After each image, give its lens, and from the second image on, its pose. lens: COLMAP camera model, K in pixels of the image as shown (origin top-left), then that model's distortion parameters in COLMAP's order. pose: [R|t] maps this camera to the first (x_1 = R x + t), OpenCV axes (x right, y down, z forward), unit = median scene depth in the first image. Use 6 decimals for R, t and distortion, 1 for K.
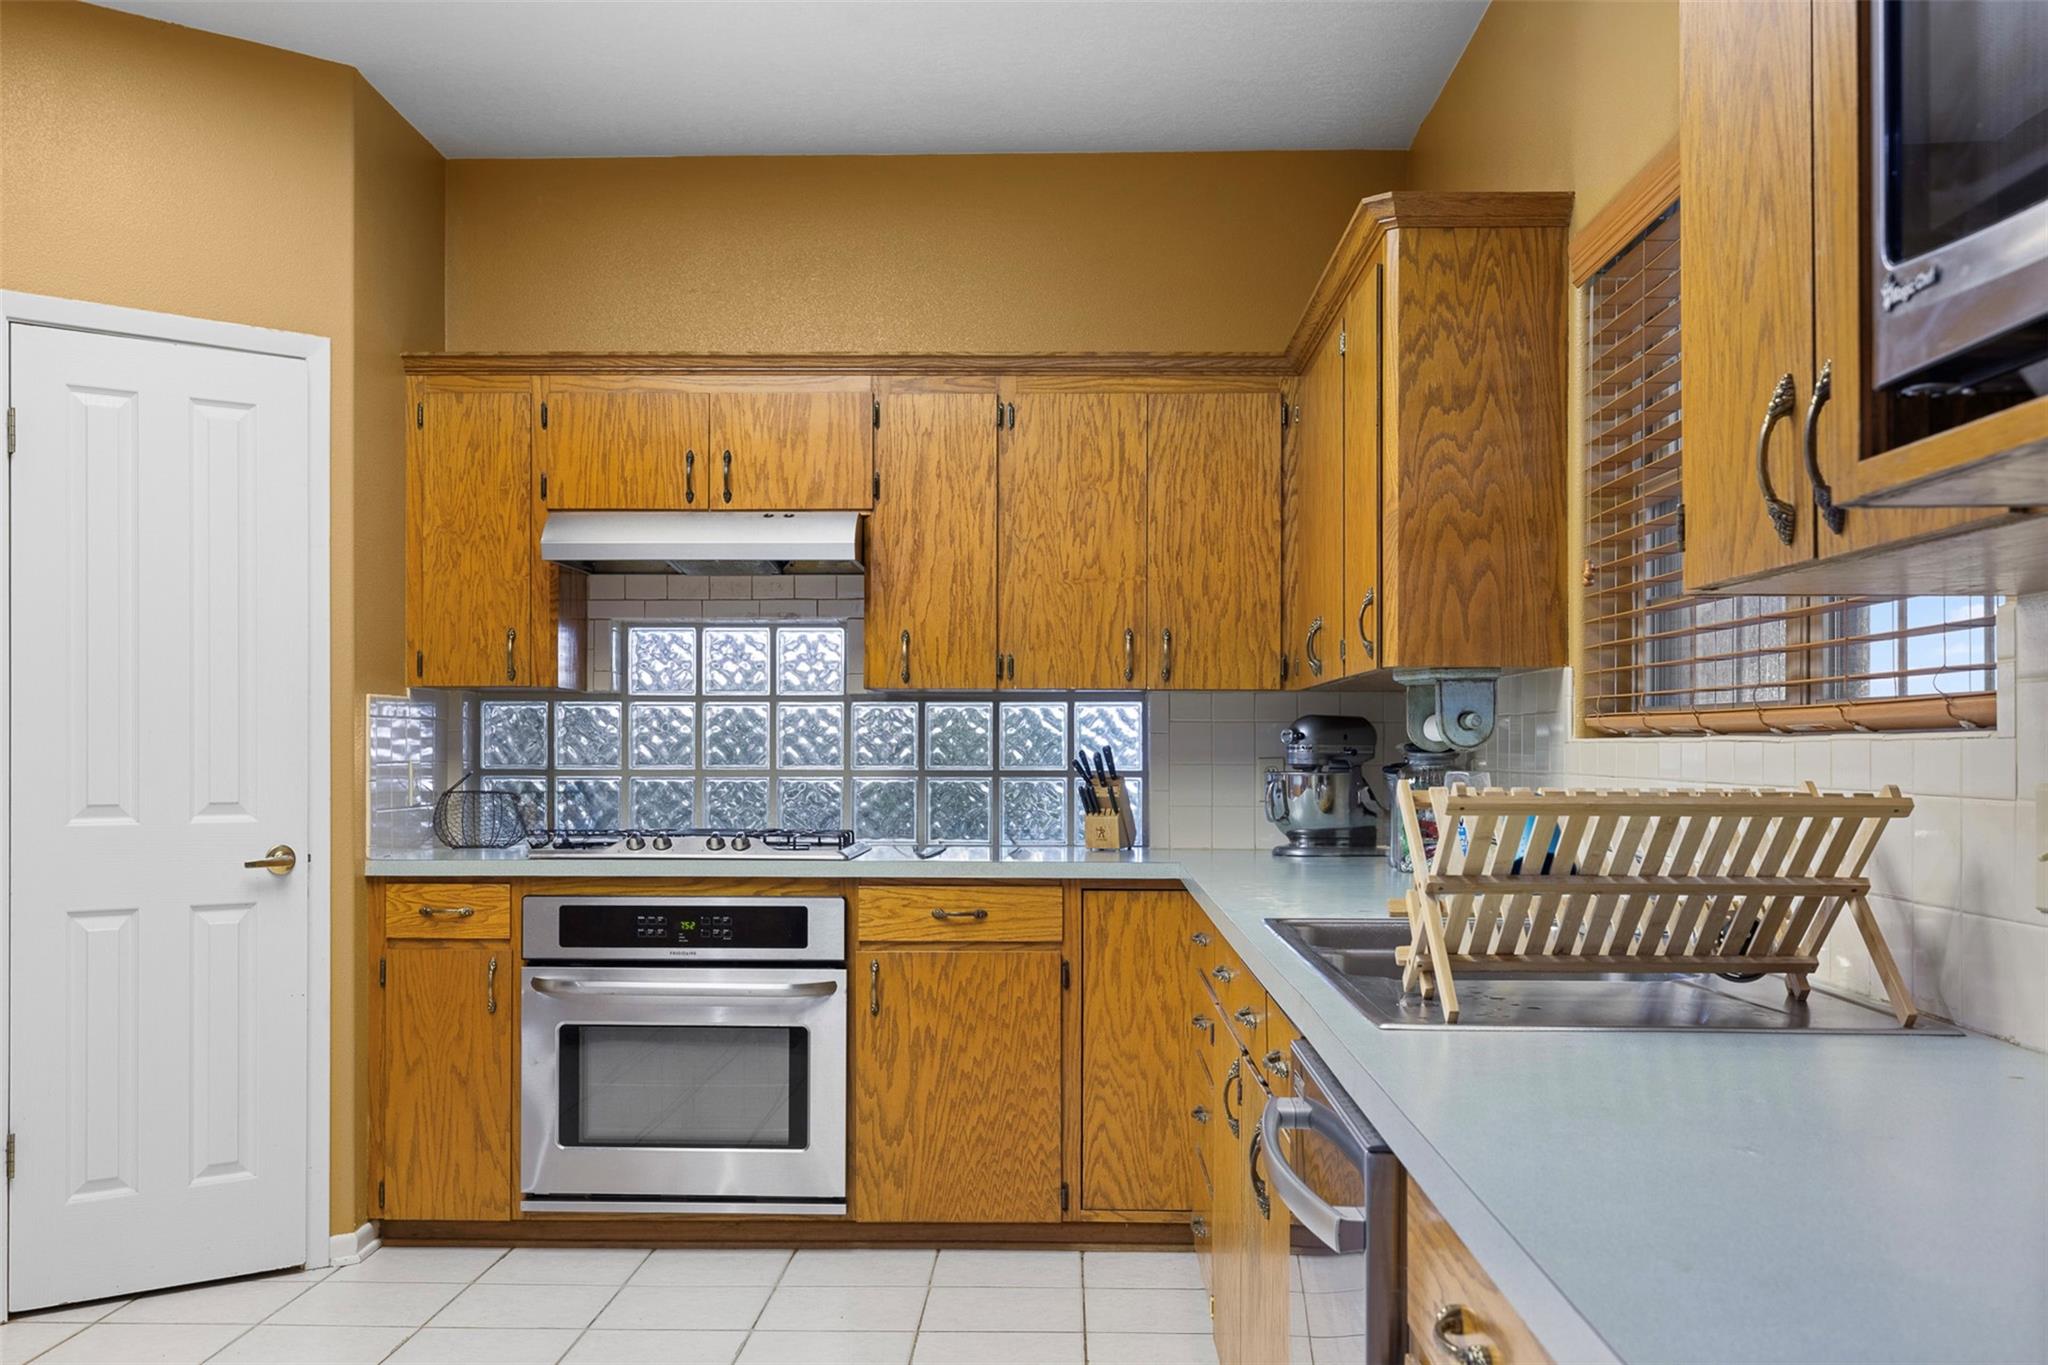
lens RADIAL K [[2010.7, 0, 1017.6], [0, 2010.7, 745.0], [0, 0, 1]] dist [0.010536, 0.000000]
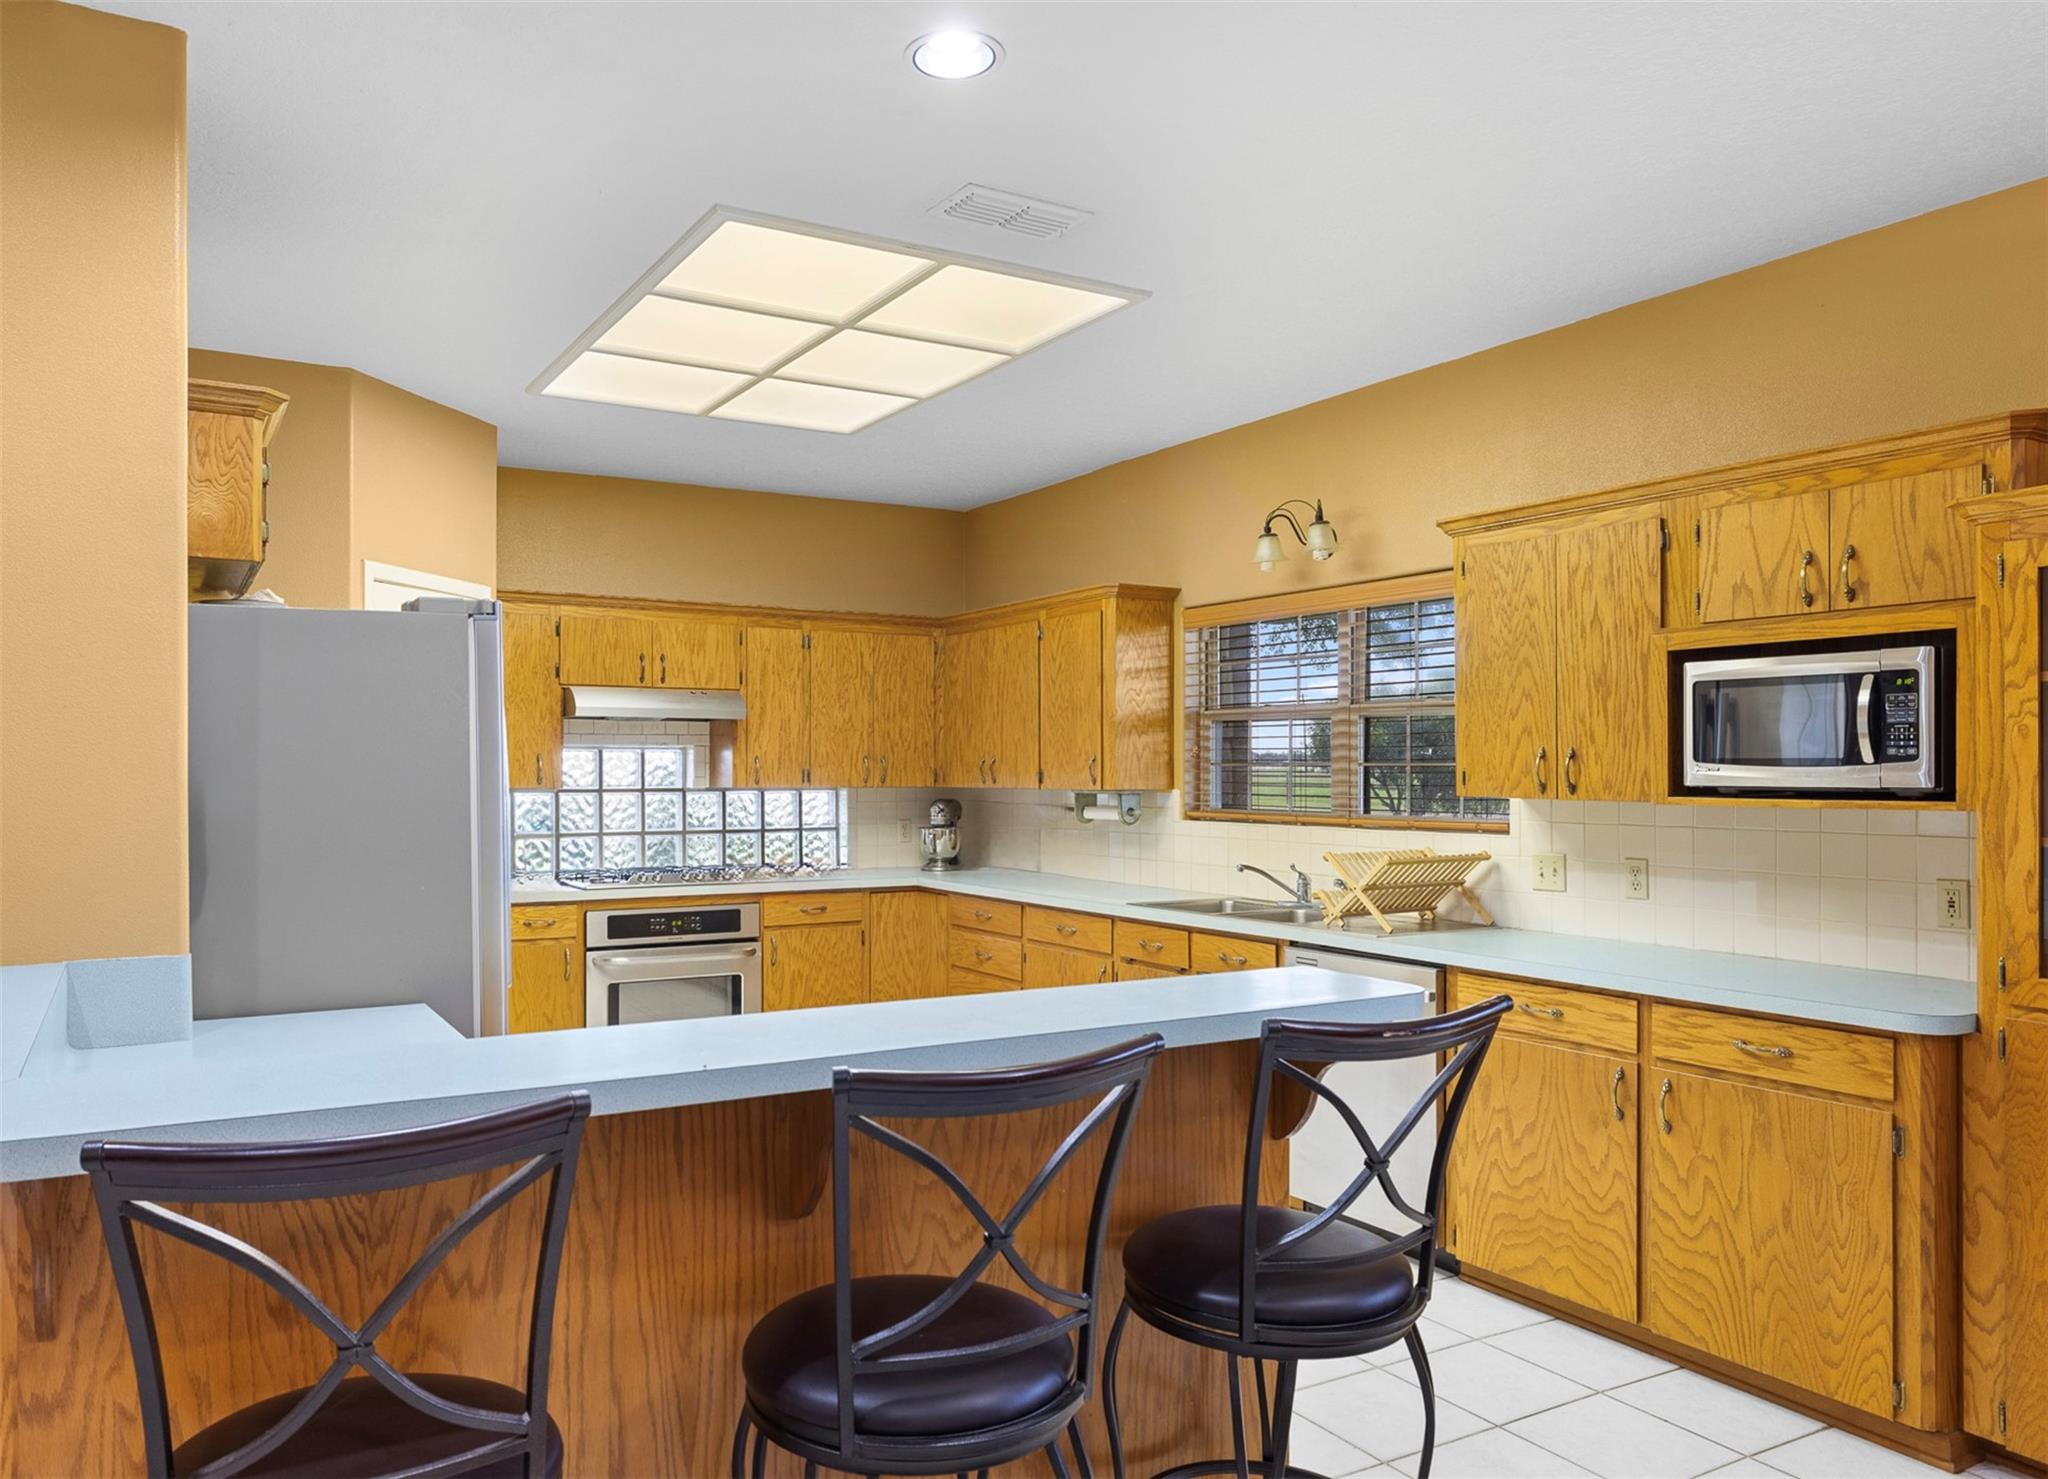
lens RADIAL K [[1427.3, 0, 934.8], [0, 1427.3, 762.8], [0, 0, 1]] dist [-0.002480, 0.003988]
pose [[0.857445, 0.000476, 0.514576, -0.621347], [0.001595, 0.999992, -0.003583, -0.048546], [-0.514574, 0.003893, 0.857437, -0.213875]]
